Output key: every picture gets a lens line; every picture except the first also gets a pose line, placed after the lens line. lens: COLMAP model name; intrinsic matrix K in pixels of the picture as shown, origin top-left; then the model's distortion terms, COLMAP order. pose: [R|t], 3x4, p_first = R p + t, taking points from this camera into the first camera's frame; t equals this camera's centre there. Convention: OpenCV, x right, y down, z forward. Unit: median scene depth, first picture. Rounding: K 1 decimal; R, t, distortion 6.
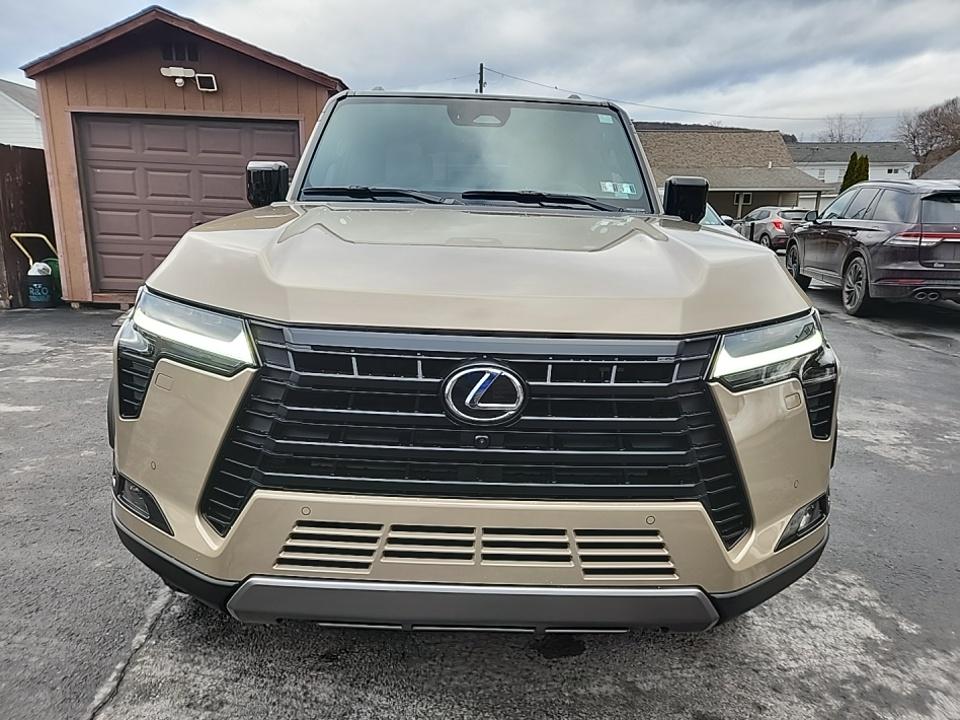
lens RADIAL K [[647.3, 0, 460.8], [0, 647.3, 351.5], [0, 0, 1]] dist [0.046650, -0.042135]
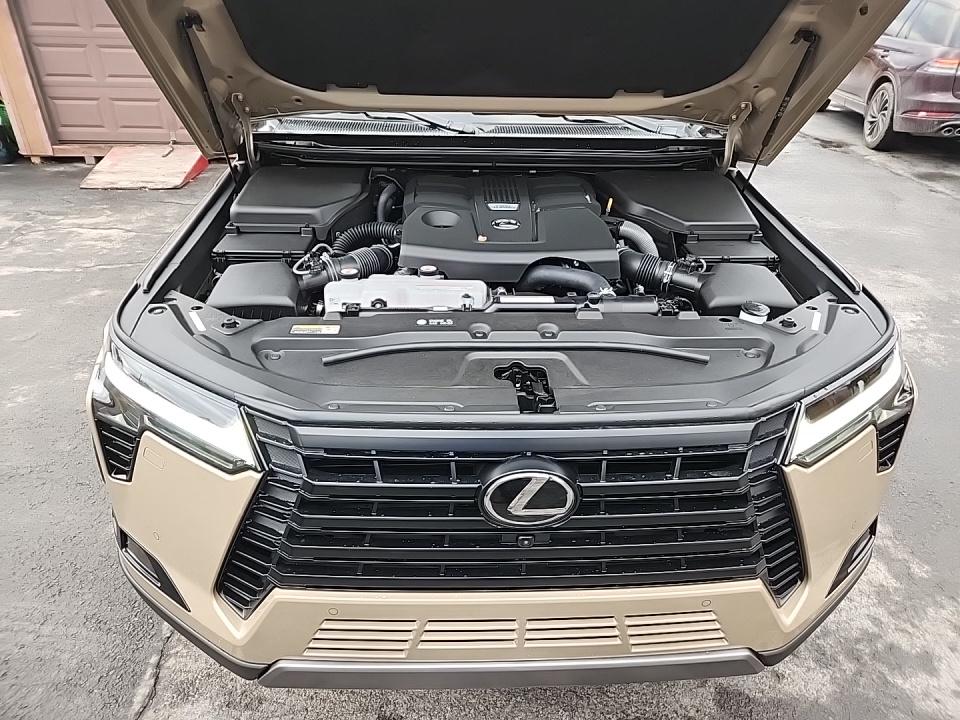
lens RADIAL K [[647.3, 0, 477.2], [0, 647.3, 361.3], [0, 0, 1]] dist [0.046650, -0.042135]
pose [[0.999153, -0.033178, 0.024350, -0.032677], [0.025132, 0.960429, 0.277388, -0.238741], [-0.032590, -0.276541, 0.960449, 0.146474]]
